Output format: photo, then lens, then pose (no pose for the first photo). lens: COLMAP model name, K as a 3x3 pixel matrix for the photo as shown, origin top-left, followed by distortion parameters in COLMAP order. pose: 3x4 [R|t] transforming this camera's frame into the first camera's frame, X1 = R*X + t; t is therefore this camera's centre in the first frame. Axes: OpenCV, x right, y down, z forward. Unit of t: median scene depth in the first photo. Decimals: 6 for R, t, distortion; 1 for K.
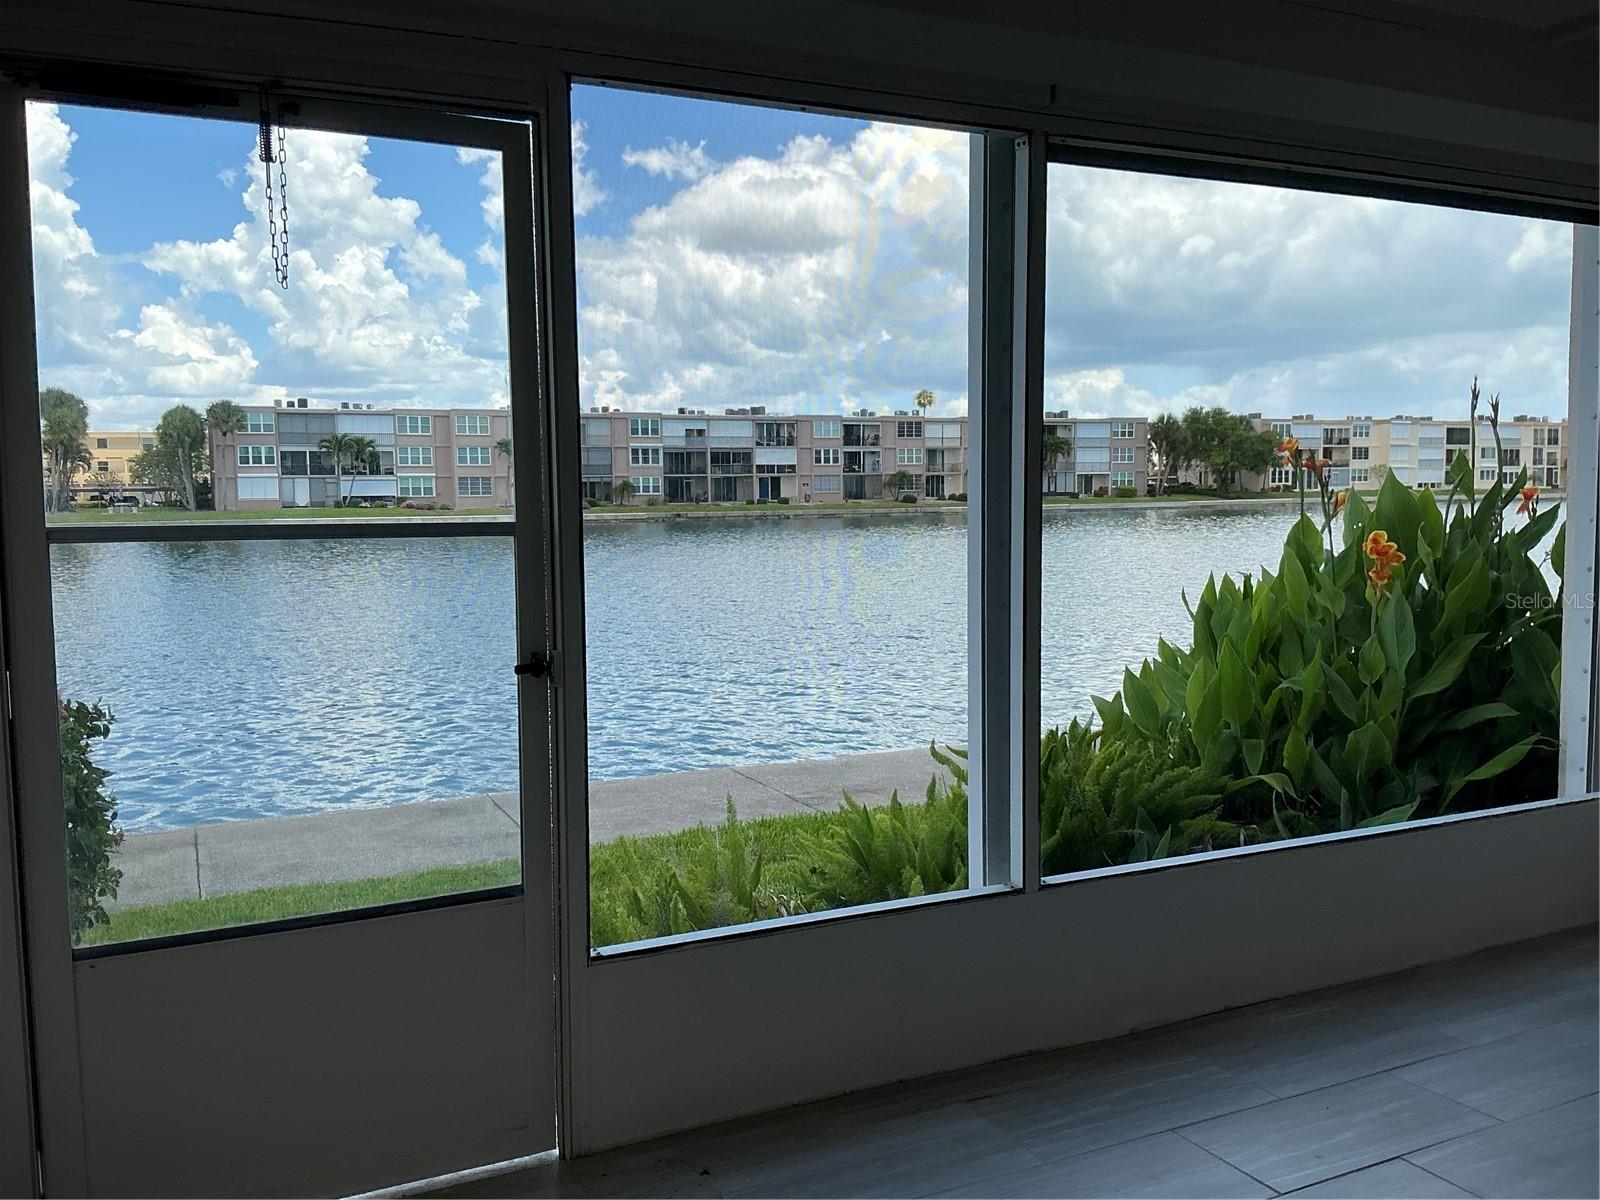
lens RADIAL K [[1340.0, 0, 807.2], [0, 1340.0, 604.9], [0, 0, 1]] dist [0.125175, -0.244600]
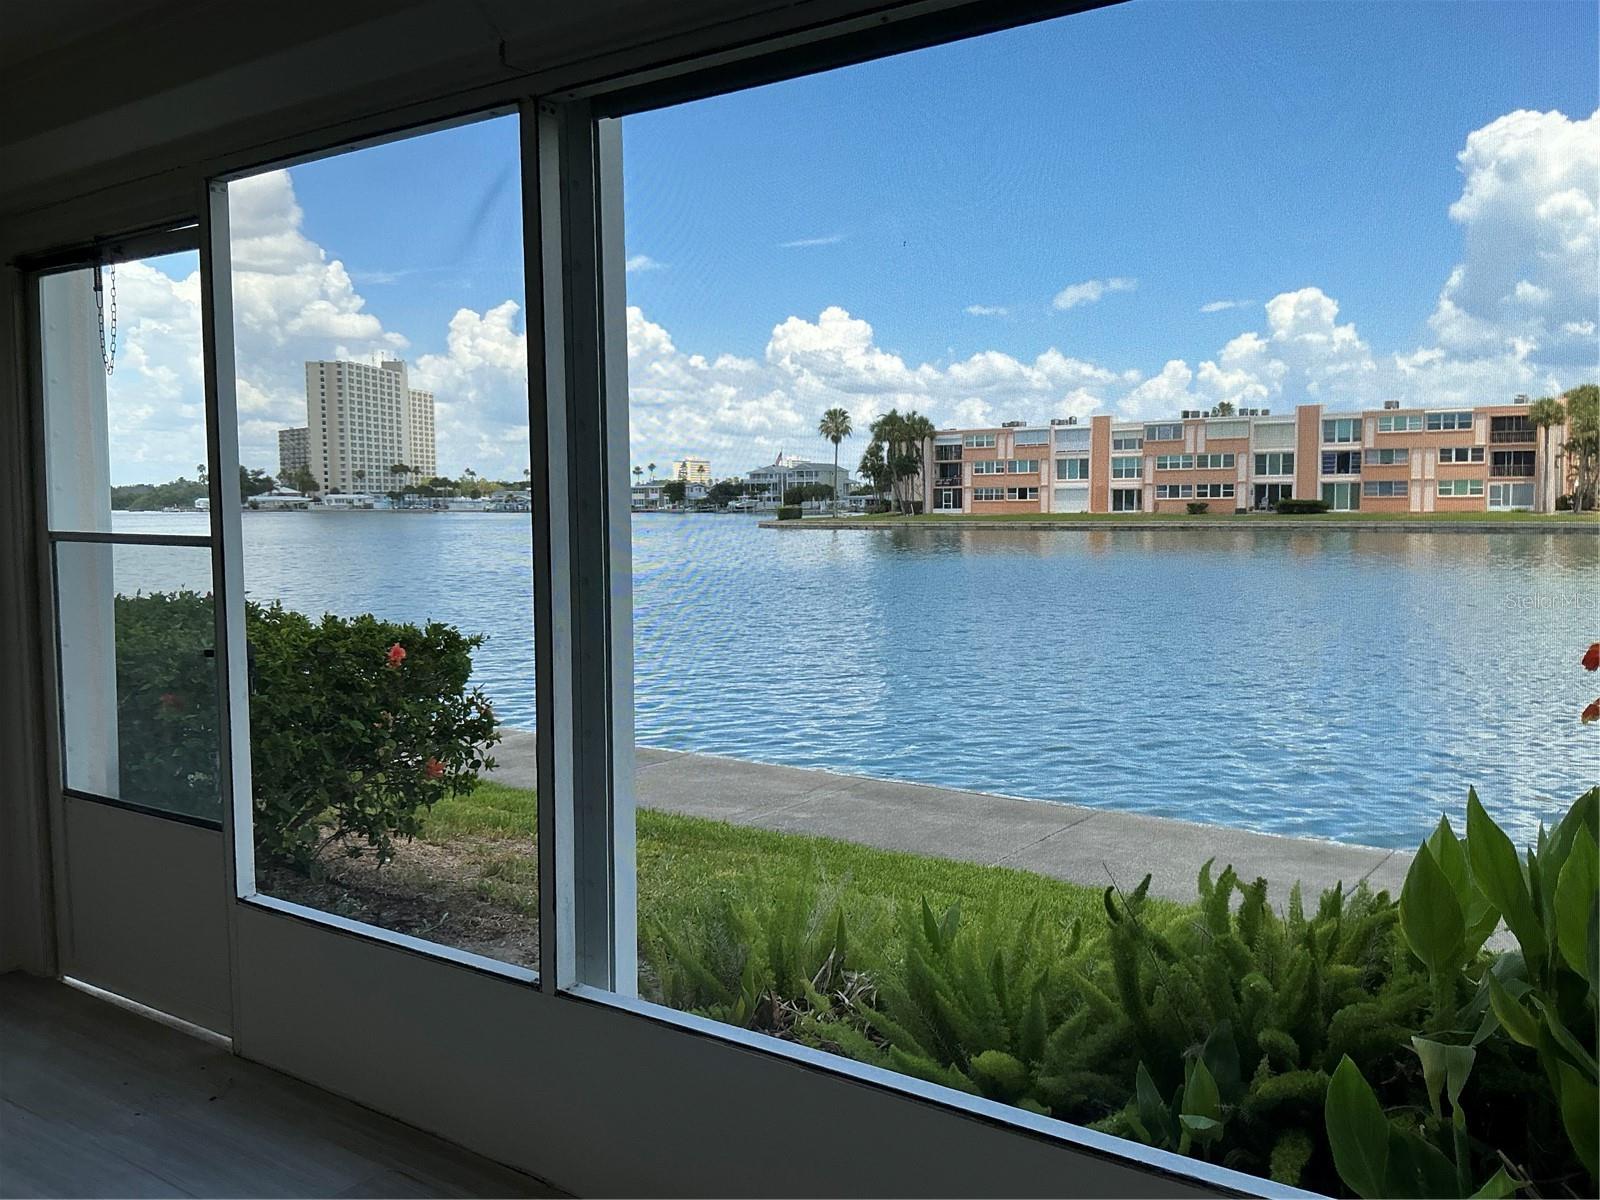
lens RADIAL K [[1340.0, 0, 797.5], [0, 1340.0, 599.2], [0, 0, 1]] dist [0.125175, -0.244600]
pose [[0.486542, 0.073622, -0.870550, 1.019303], [-0.075531, 0.996257, 0.042040, -0.085804], [0.870386, 0.045300, 0.490281, 0.749027]]
